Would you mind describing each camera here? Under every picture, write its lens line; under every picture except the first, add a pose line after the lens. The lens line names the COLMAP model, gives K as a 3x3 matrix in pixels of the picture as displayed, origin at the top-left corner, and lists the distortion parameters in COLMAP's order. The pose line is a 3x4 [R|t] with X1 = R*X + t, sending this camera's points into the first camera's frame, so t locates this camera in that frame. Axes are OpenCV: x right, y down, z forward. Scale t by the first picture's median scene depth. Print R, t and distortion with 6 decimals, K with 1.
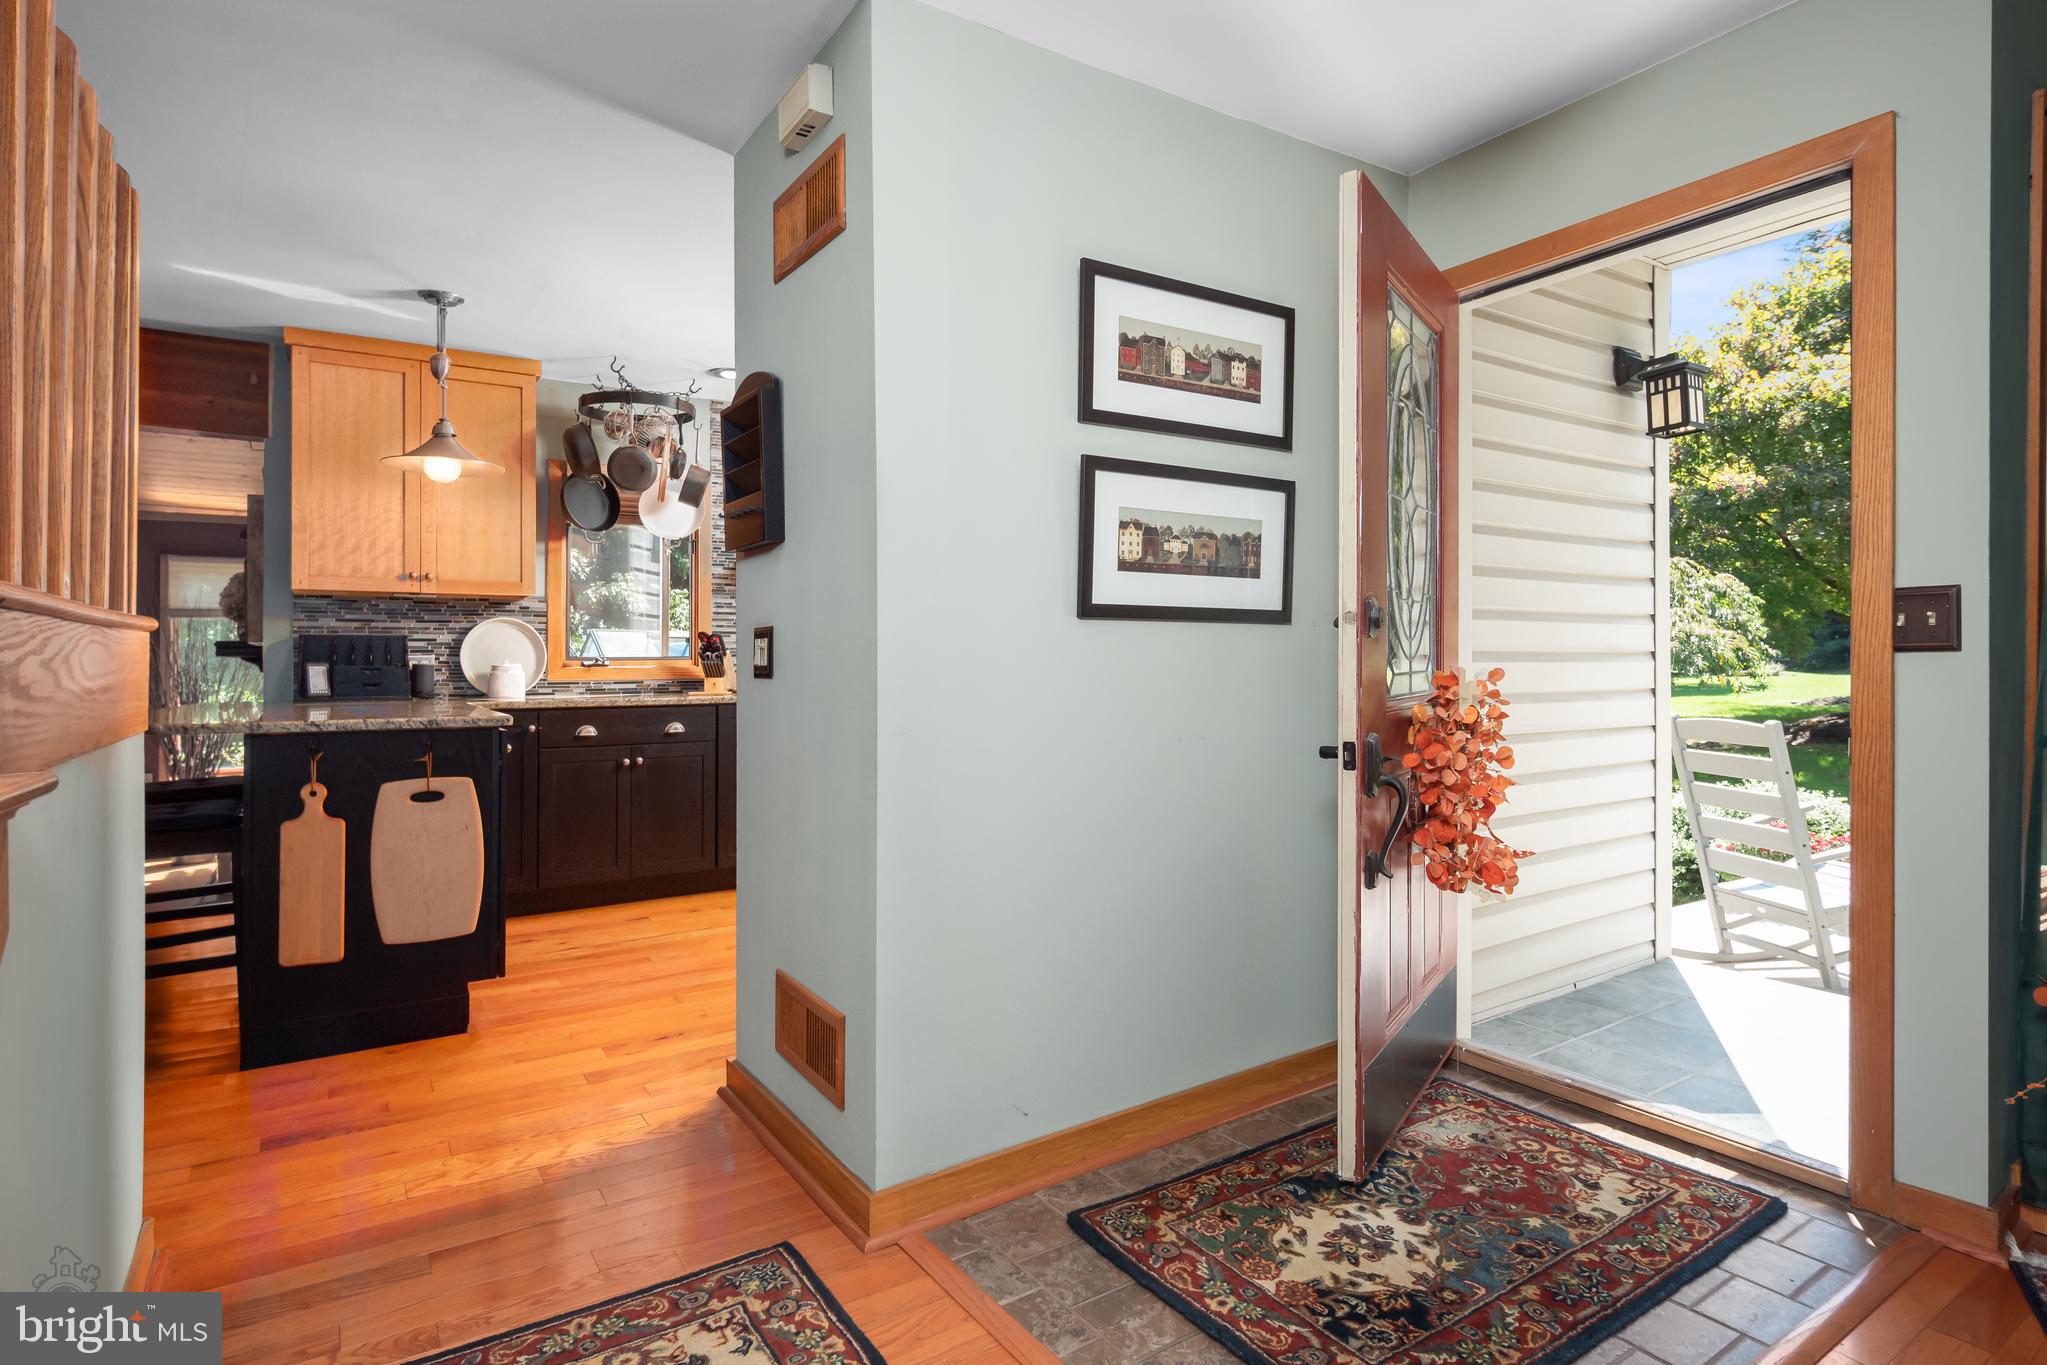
lens RADIAL K [[1049.5, 0, 1023.7], [0, 1049.5, 651.1], [0, 0, 1]] dist [0.014786, 0.000107]
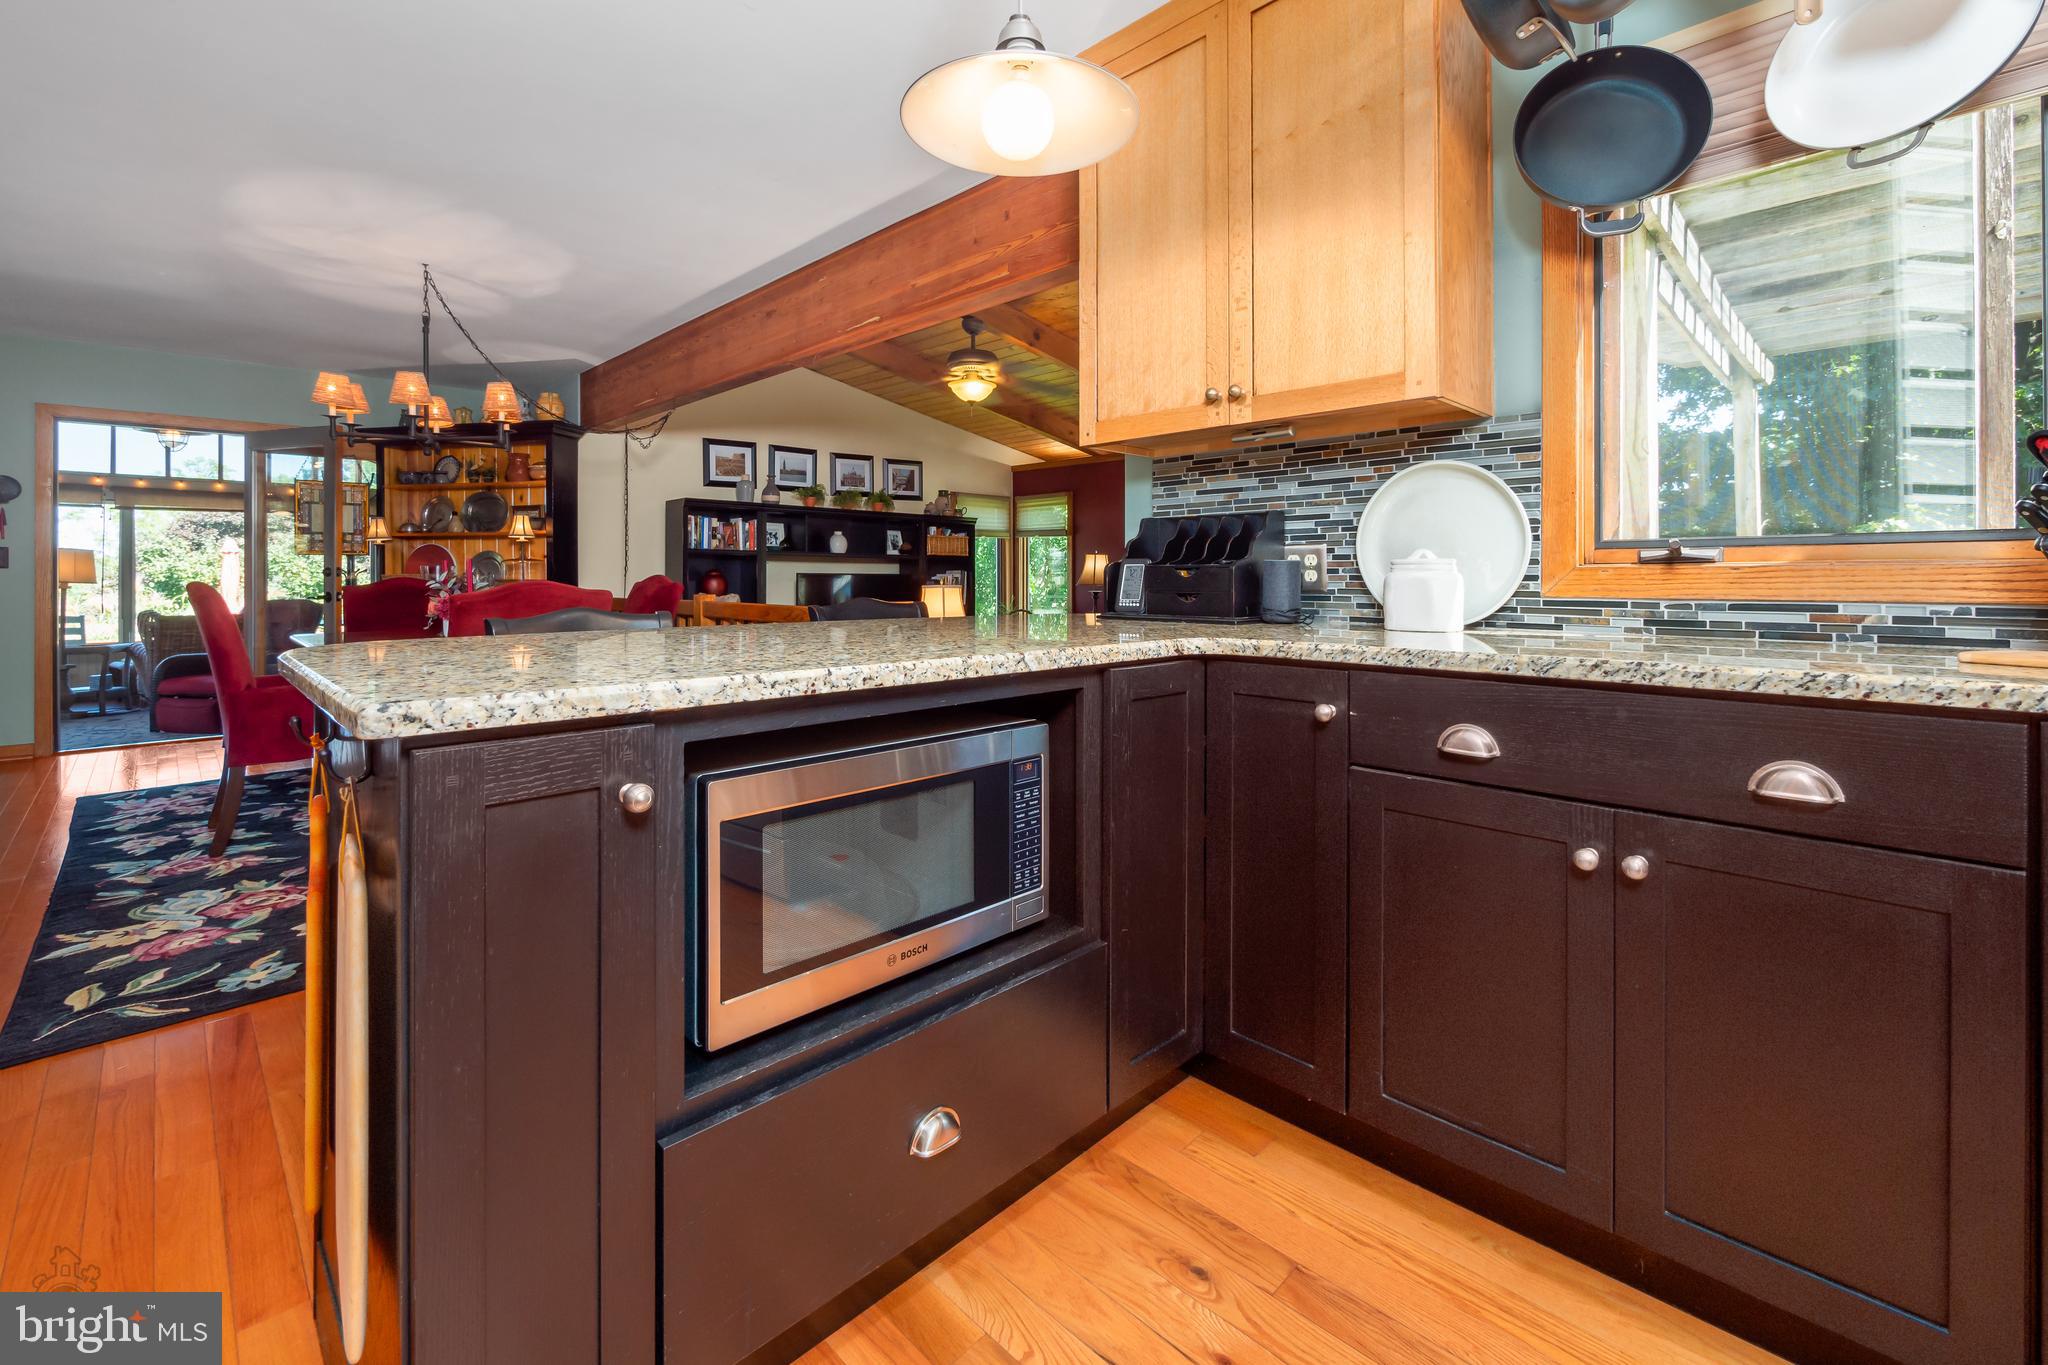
lens RADIAL K [[866.2, 0, 1020.9], [0, 866.2, 579.3], [0, 0, 1]] dist [-0.001840, 0.000068]
pose [[0.198051, 0.003352, -0.980186, -0.156599], [0.007364, 0.999961, 0.004907, 0.019149], [0.980164, -0.008190, 0.198018, 0.776095]]
